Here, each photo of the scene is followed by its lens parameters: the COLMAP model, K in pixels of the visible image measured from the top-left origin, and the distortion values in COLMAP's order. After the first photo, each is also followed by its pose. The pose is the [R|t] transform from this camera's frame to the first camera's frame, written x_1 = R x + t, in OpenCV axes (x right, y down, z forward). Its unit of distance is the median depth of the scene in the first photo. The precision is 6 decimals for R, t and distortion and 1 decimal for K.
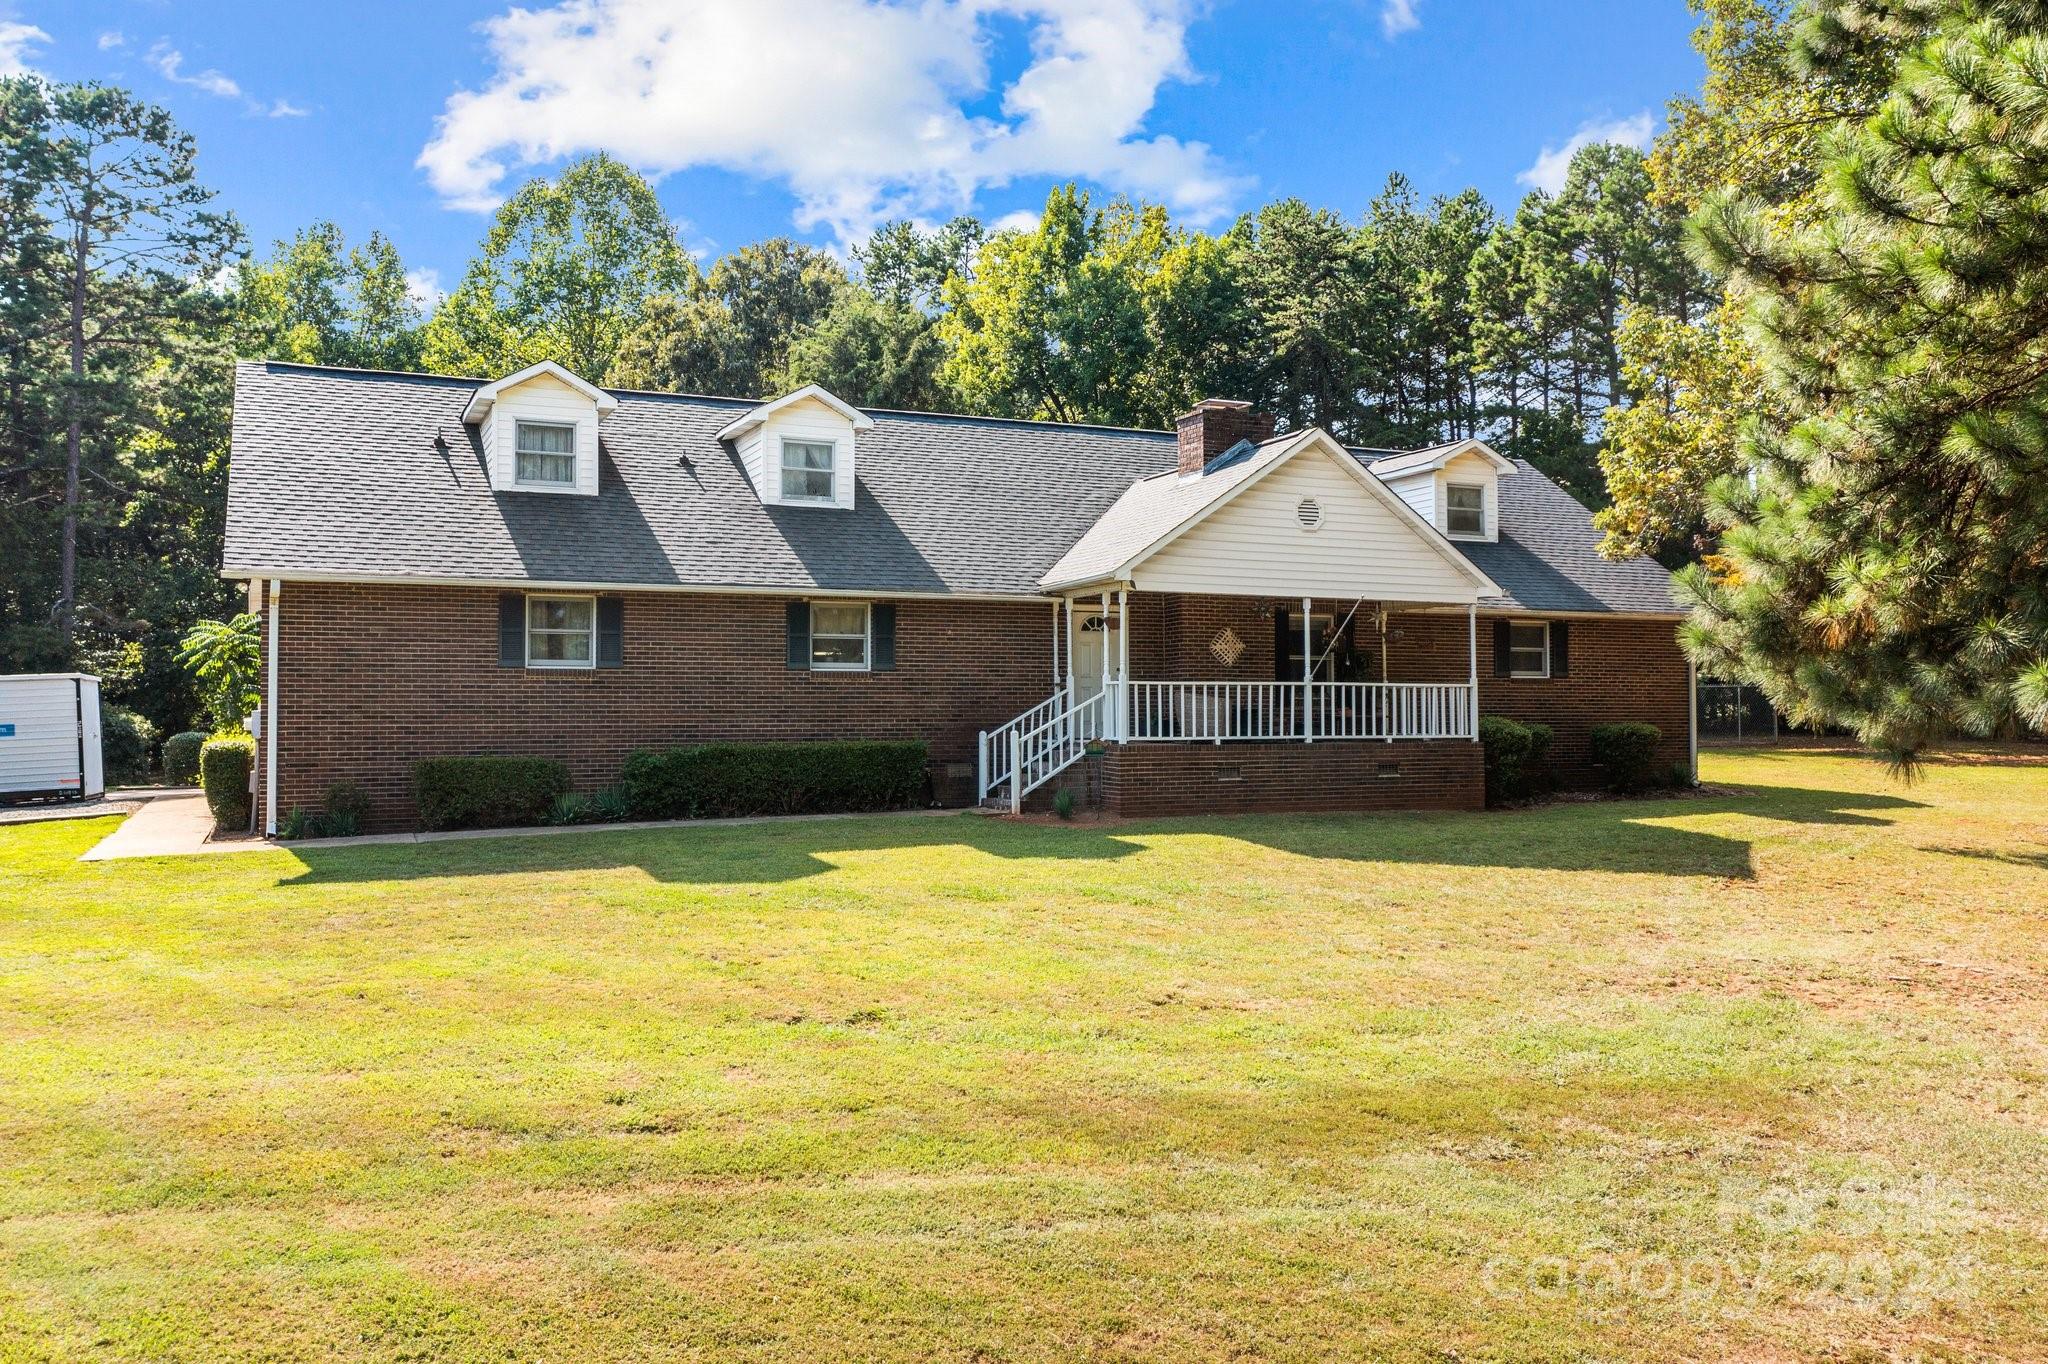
lens RADIAL K [[1633.5, 0, 1029.3], [0, 1633.5, 684.1], [0, 0, 1]] dist [0.000987, 0.001629]
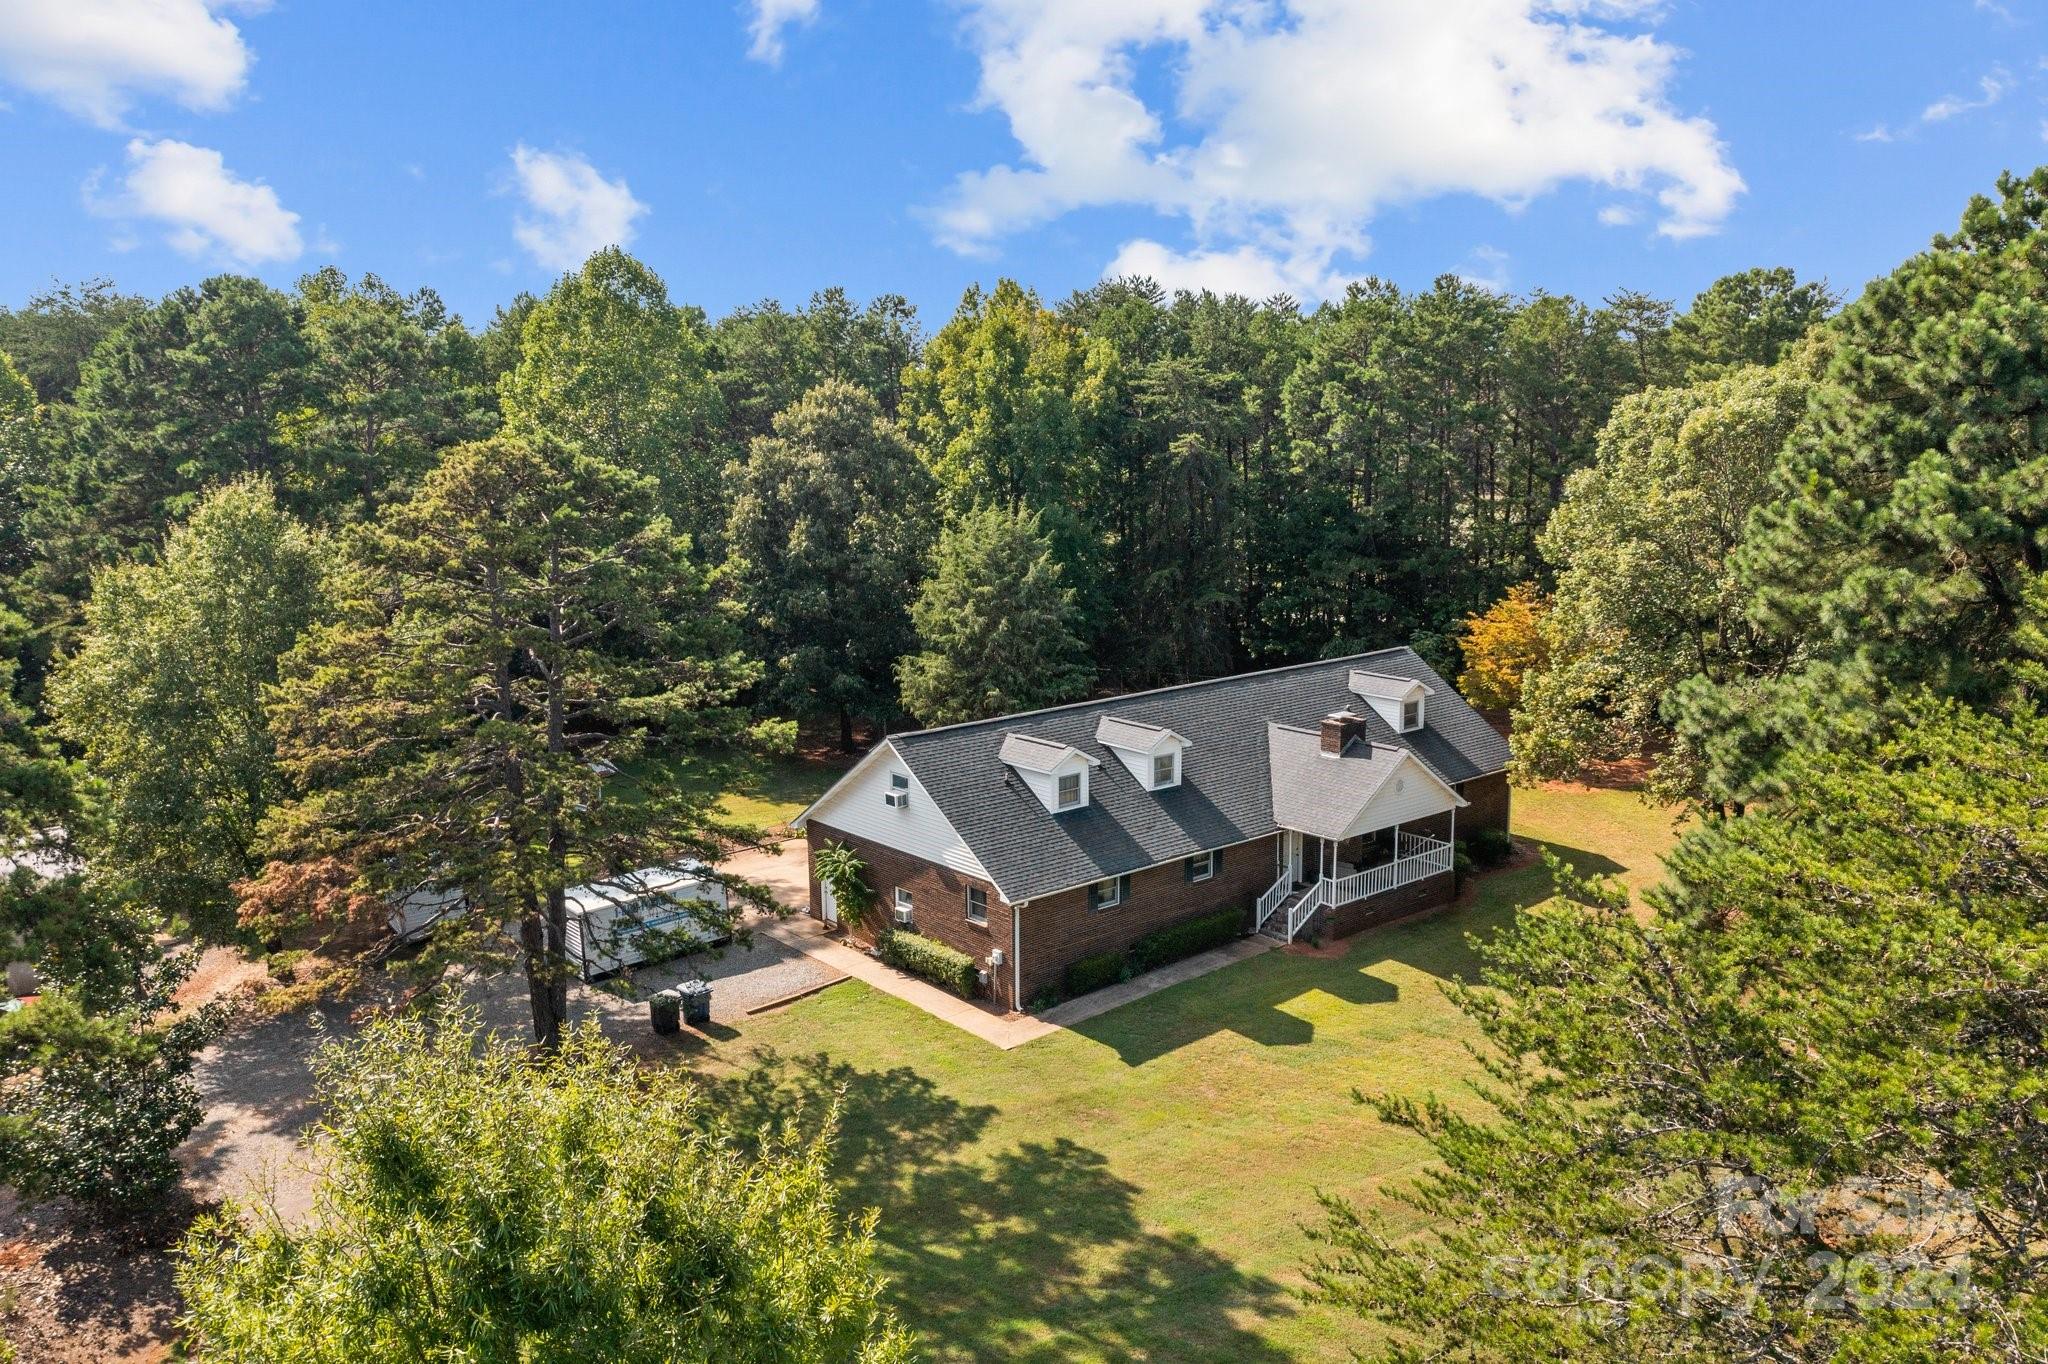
lens RADIAL K [[1633.5, 0, 1018.6], [0, 1633.5, 677.3], [0, 0, 1]] dist [0.000987, 0.001629]
pose [[0.956756, -0.057996, 0.285051, -0.862235], [0.000677, 0.980365, 0.197189, -0.632381], [-0.290890, -0.188468, 0.938010, -0.793800]]
